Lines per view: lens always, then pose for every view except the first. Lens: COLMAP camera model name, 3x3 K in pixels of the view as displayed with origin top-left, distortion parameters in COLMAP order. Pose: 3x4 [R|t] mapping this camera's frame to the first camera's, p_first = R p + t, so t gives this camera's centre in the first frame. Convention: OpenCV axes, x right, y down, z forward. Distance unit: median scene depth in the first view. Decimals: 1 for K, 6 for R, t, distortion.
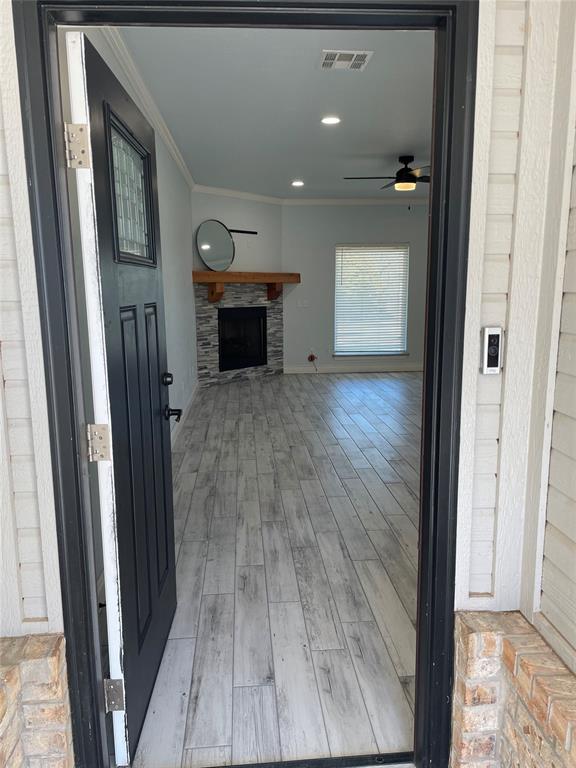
lens RADIAL K [[582.7, 0, 286.6], [0, 582.7, 384.6], [0, 0, 1]] dist [0.045129, -0.049300]
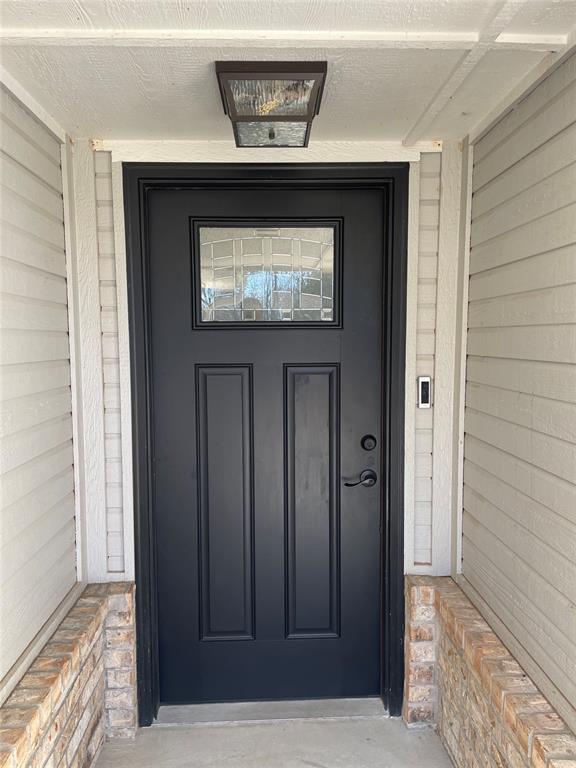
lens RADIAL K [[582.7, 0, 288.9], [0, 582.7, 385.8], [0, 0, 1]] dist [0.045129, -0.049300]
pose [[0.999381, 0.007475, -0.034365, 0.056849], [-0.010661, 0.995565, -0.093467, 0.070711], [0.033514, 0.093776, 0.995029, -0.516747]]
